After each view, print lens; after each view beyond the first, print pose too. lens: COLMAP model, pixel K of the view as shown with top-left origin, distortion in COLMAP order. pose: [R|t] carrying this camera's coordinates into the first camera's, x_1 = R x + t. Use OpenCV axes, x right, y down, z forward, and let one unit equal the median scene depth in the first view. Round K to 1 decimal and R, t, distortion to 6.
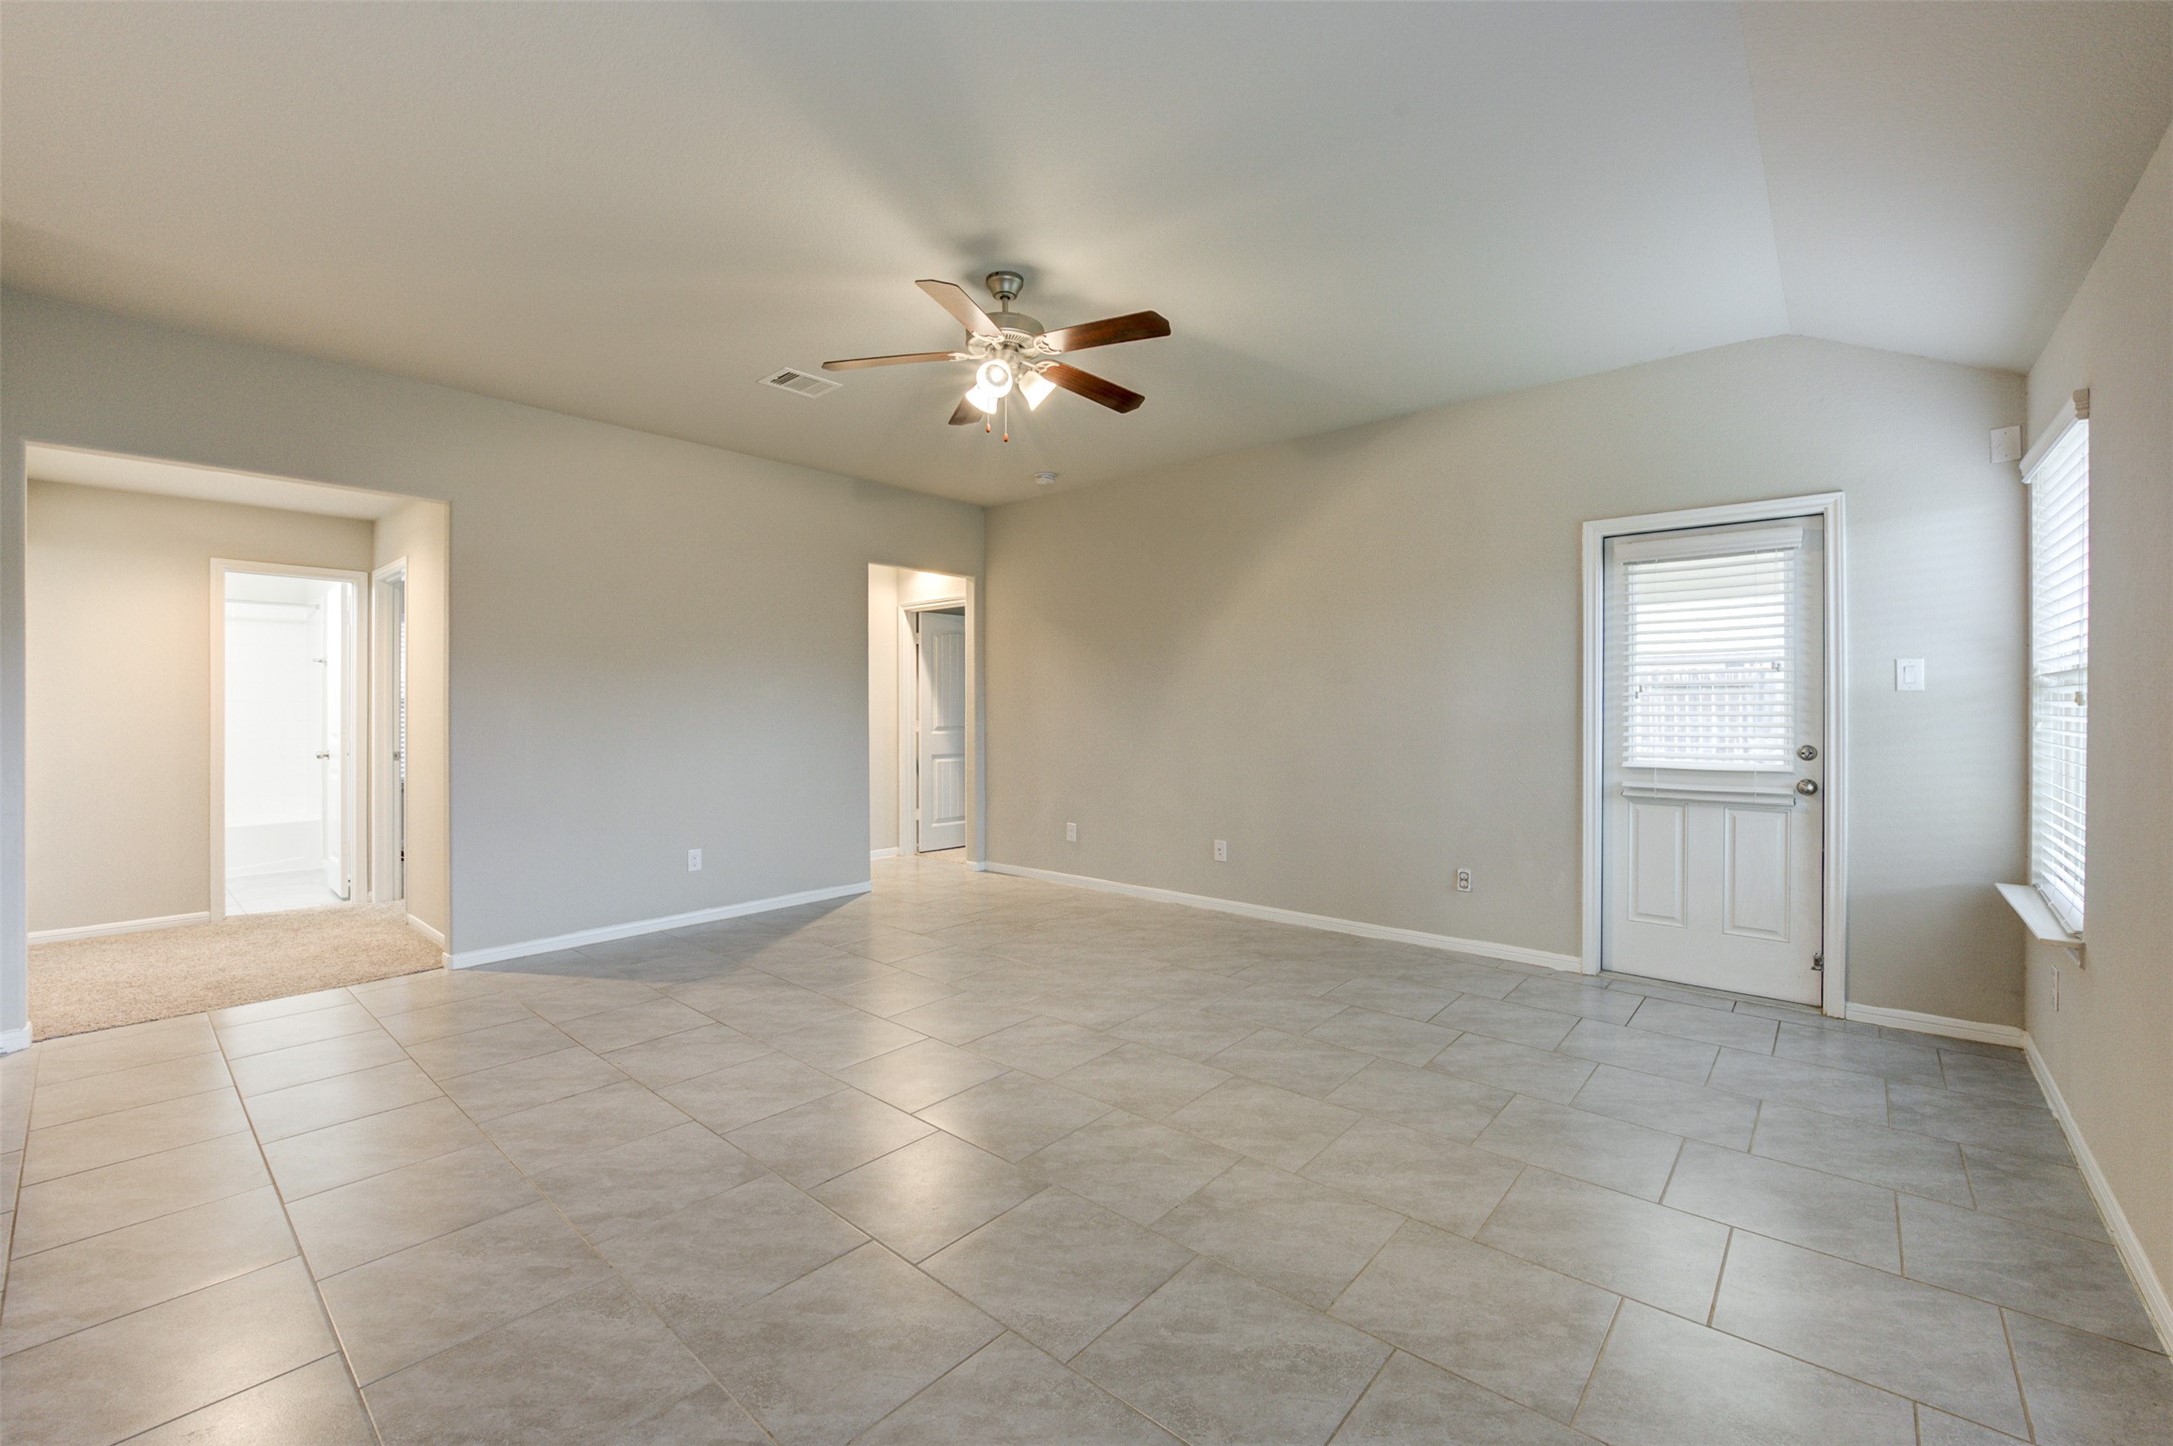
lens RADIAL K [[880.5, 0, 1085.9], [0, 880.5, 715.5], [0, 0, 1]] dist [-0.011345, -0.000631]
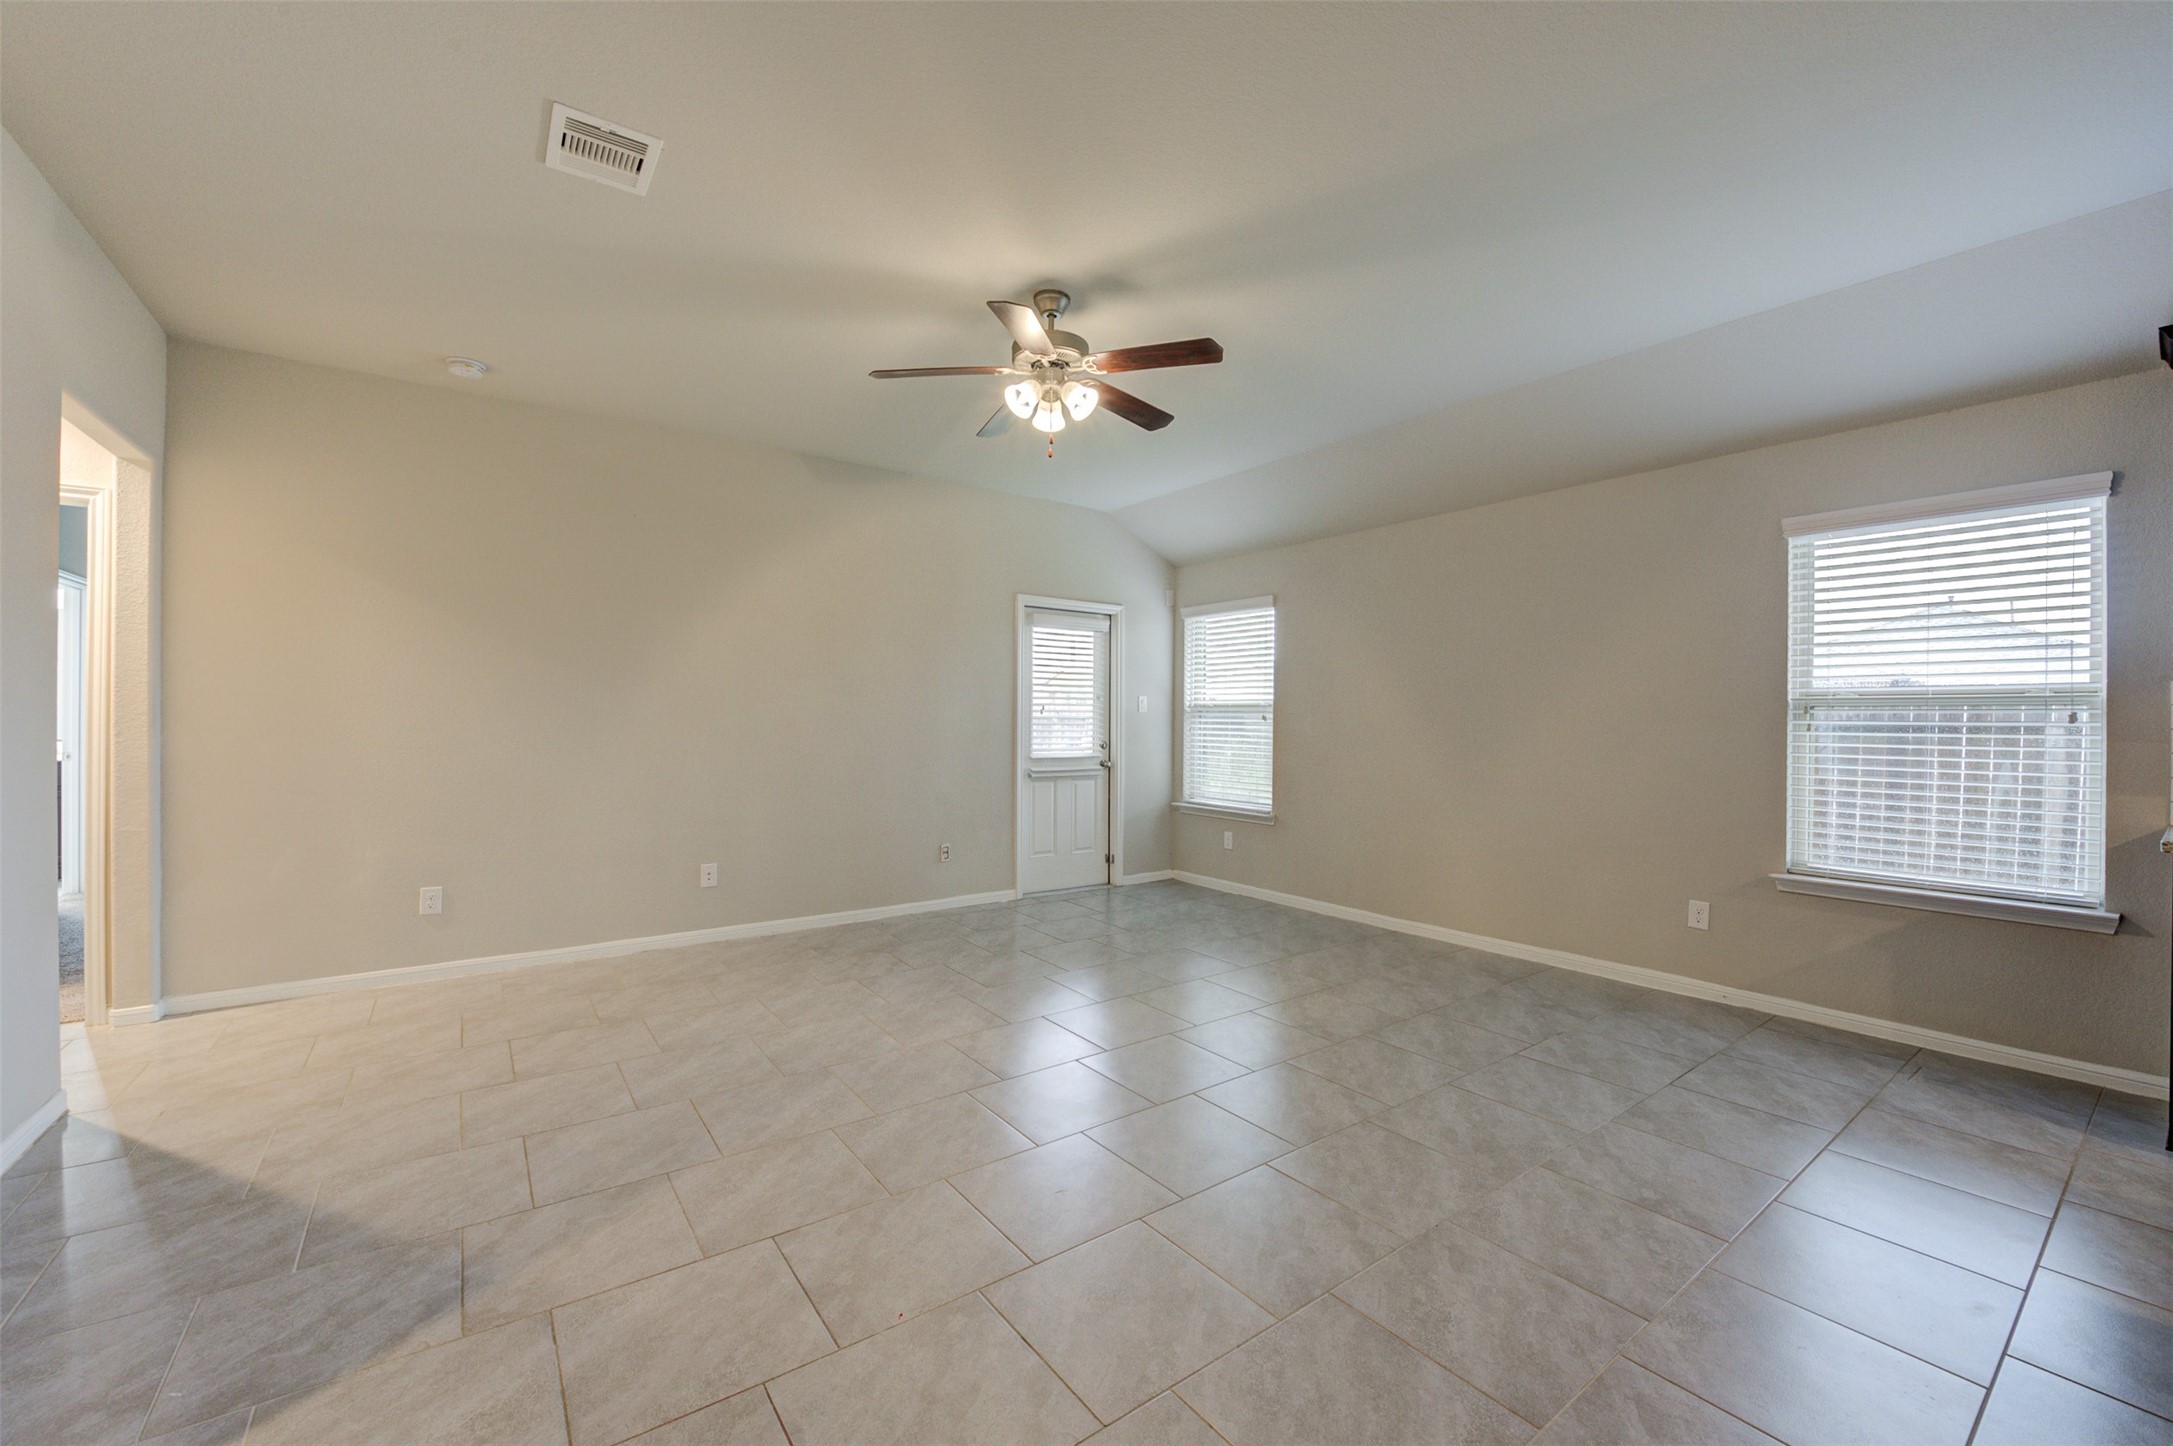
lens RADIAL K [[855.5, 0, 1086.5], [0, 855.5, 723.0], [0, 0, 1]] dist [-0.003357, -0.000265]
pose [[0.220742, 0.001187, 0.975331, -0.908465], [-0.001569, 0.999998, -0.000862, -0.001826], [-0.975331, -0.001340, 0.220744, 0.639571]]
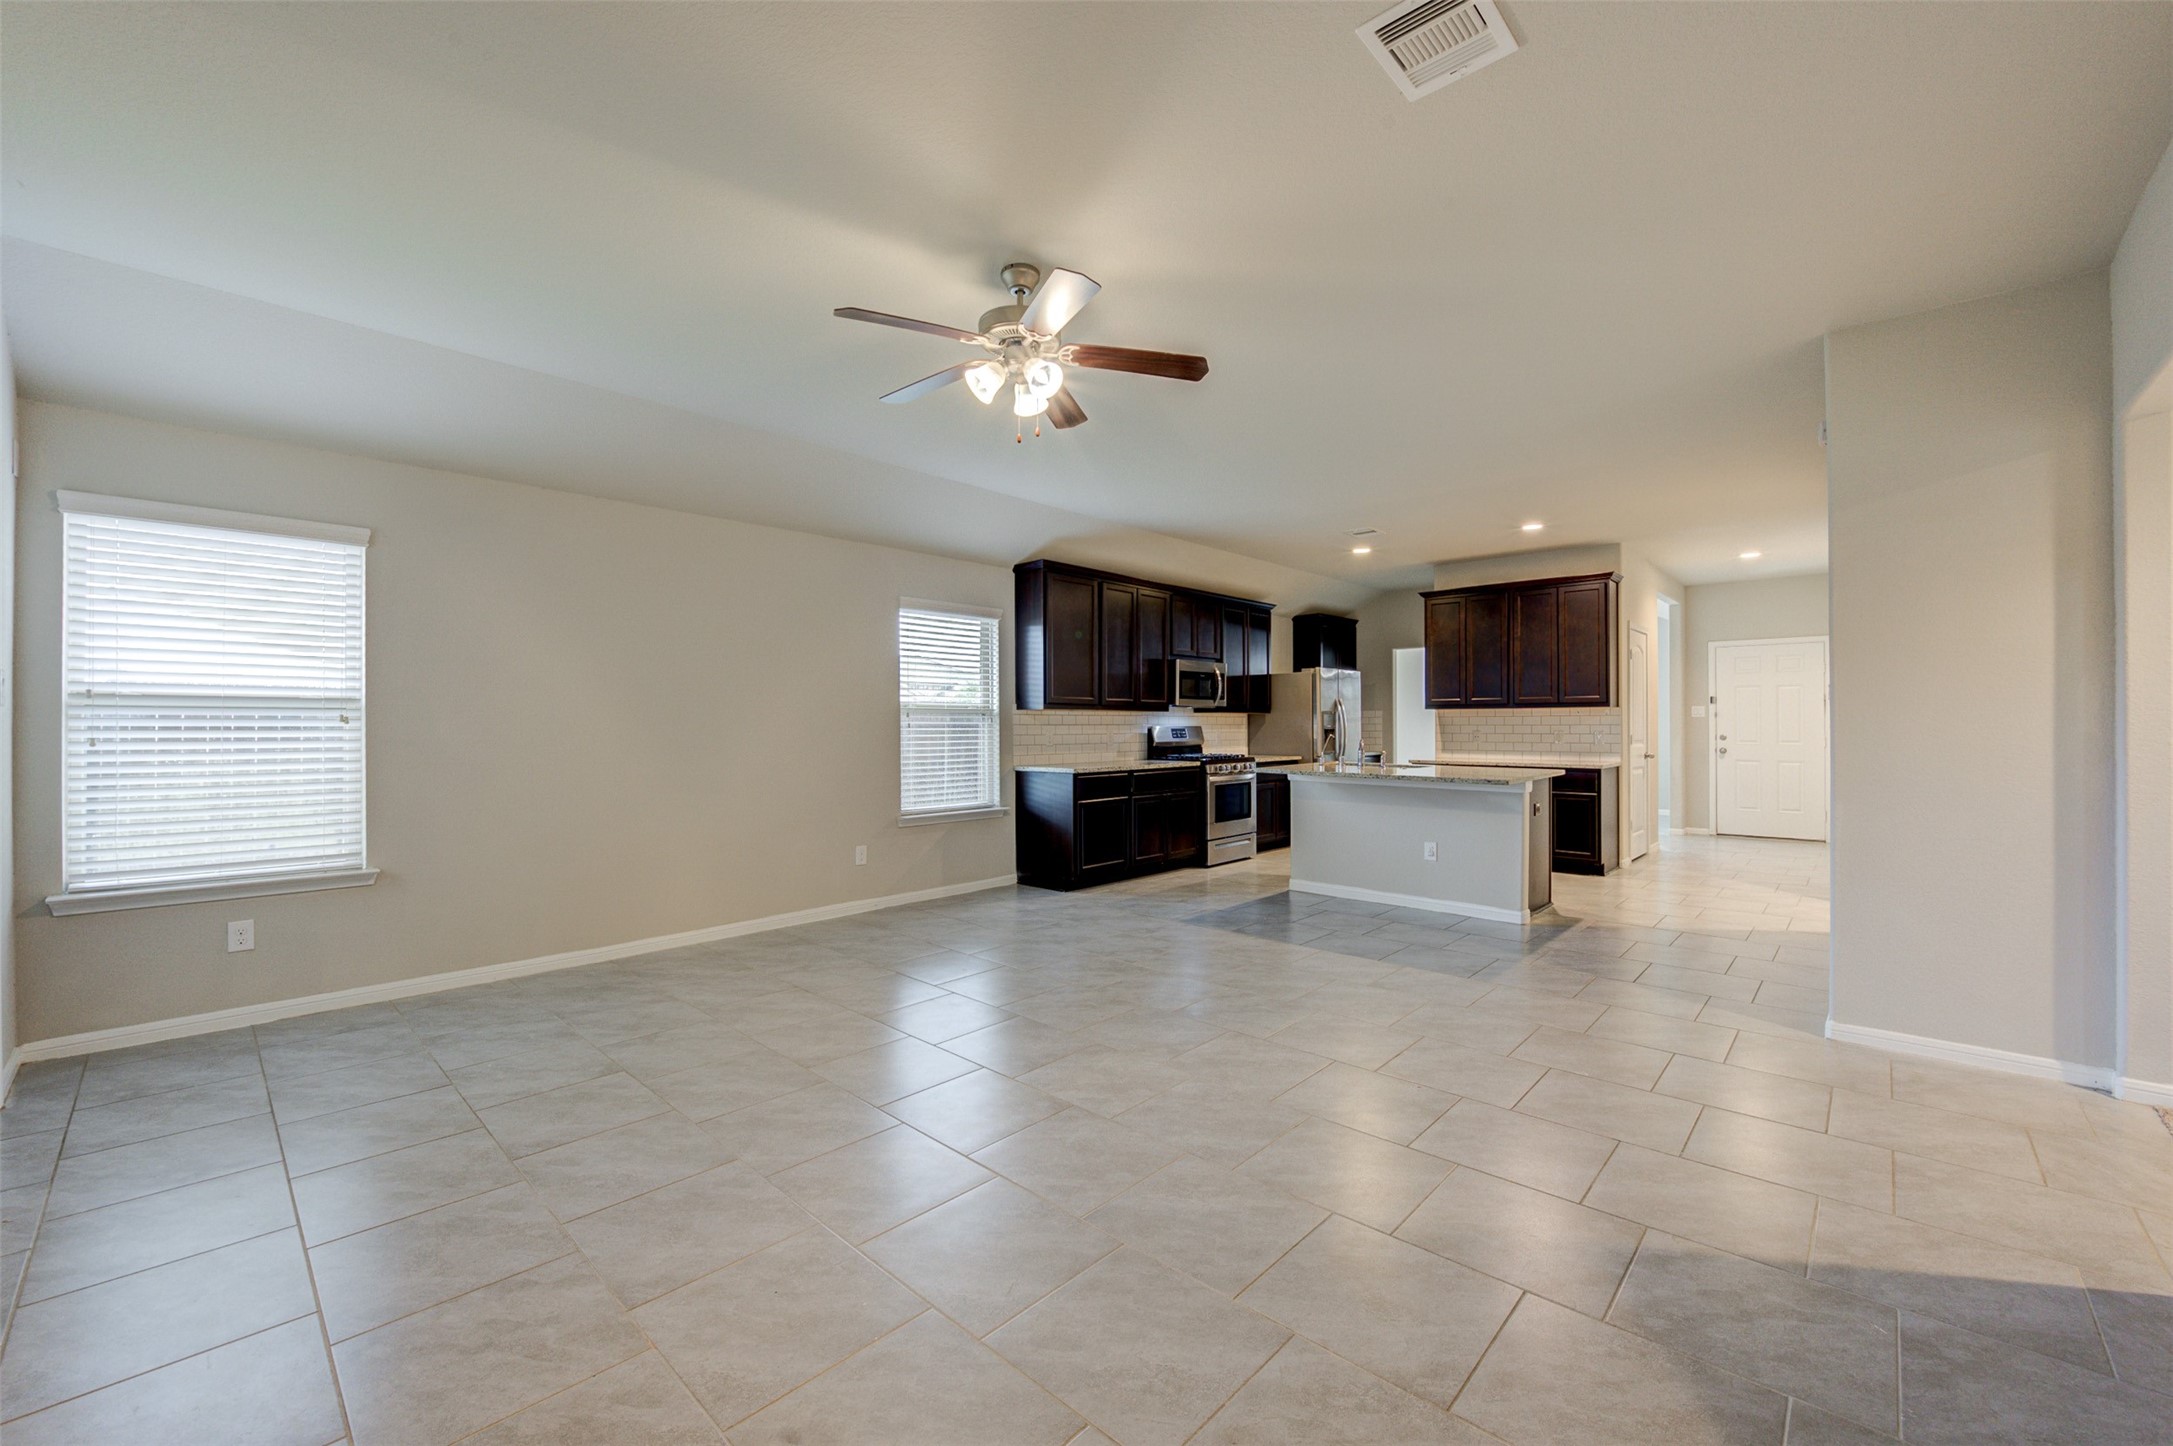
lens RADIAL K [[855.5, 0, 1086.5], [0, 855.5, 723.0], [0, 0, 1]] dist [-0.003357, -0.000265]
pose [[-0.999249, 0.004033, 0.038530, -0.172256], [0.004181, 0.999984, 0.003770, -0.009594], [-0.038514, 0.003928, -0.999250, 1.665840]]
